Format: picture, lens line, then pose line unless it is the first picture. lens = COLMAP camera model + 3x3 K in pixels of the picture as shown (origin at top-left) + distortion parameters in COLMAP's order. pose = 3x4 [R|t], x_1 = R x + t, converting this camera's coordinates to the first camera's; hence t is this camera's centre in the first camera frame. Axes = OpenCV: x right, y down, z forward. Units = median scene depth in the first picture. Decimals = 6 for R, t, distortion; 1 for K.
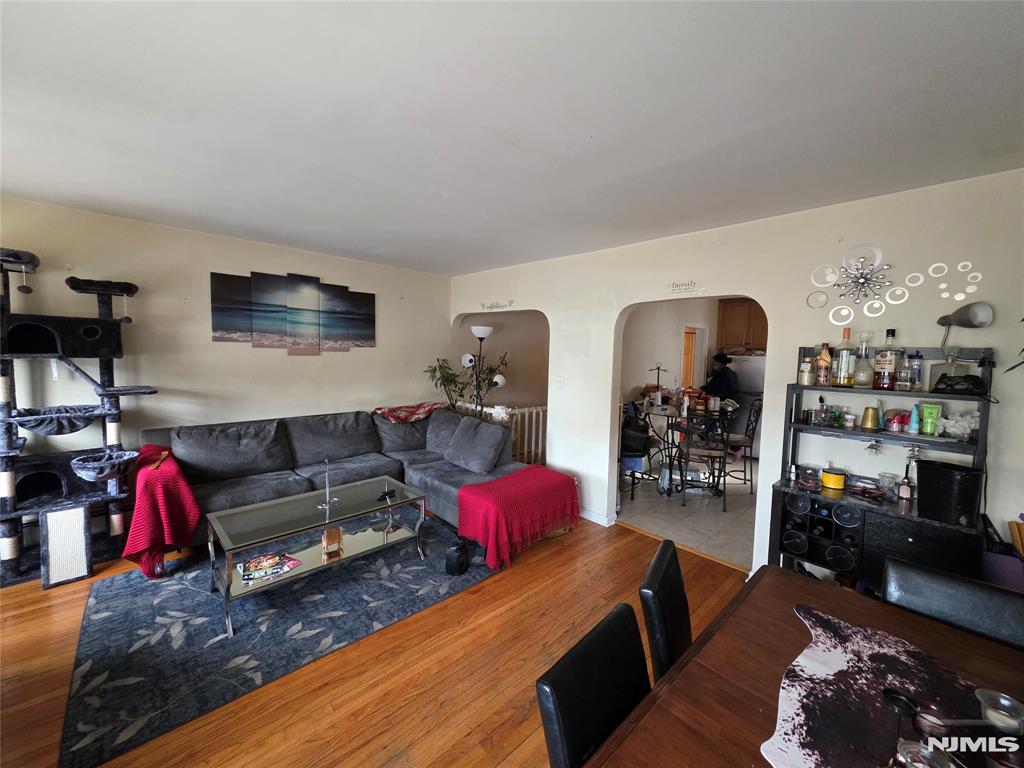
lens RADIAL K [[407.5, 0, 509.2], [0, 407.5, 380.1], [0, 0, 1]] dist [-0.001267, 0.000027]
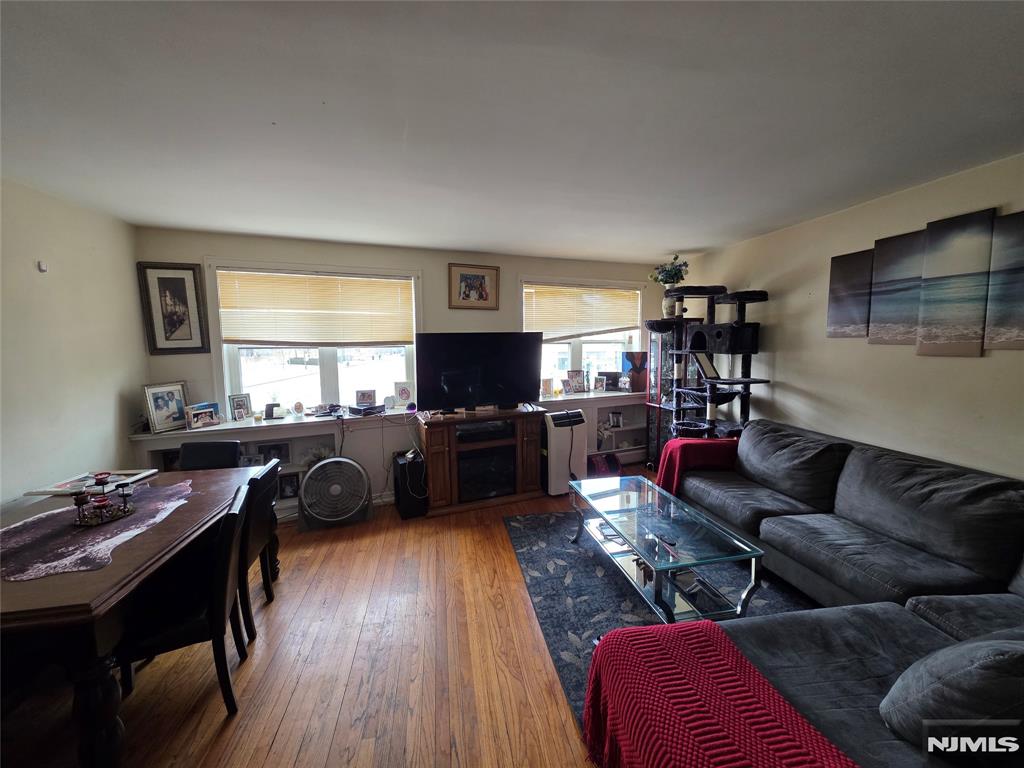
lens RADIAL K [[407.5, 0, 516.4], [0, 407.5, 382.8], [0, 0, 1]] dist [-0.001267, 0.000027]
pose [[-0.540907, 0.068723, -0.838270, 0.415996], [-0.064655, 0.990310, 0.122908, -0.072578], [0.838594, 0.120680, -0.531222, 1.046408]]
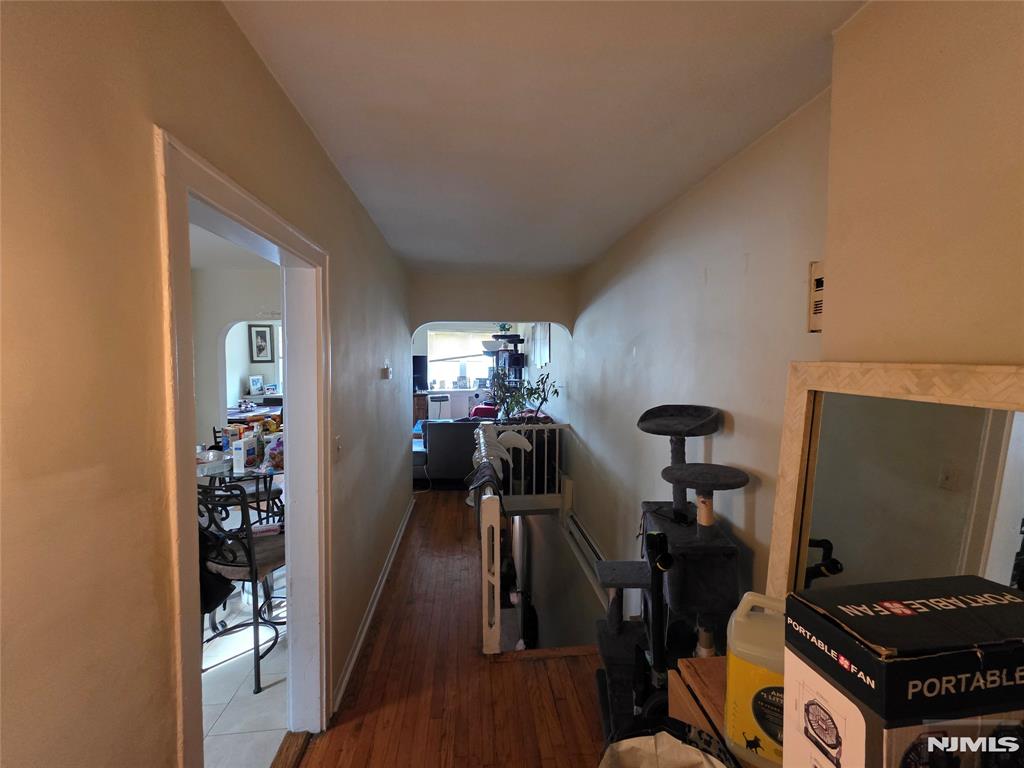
lens RADIAL K [[407.5, 0, 510.2], [0, 407.5, 382.2], [0, 0, 1]] dist [-0.001267, 0.000027]
pose [[-0.604020, 0.017499, -0.796777, 1.054868], [-0.078720, 0.993560, 0.081497, -0.162584], [0.793071, 0.111949, -0.598753, 2.414732]]
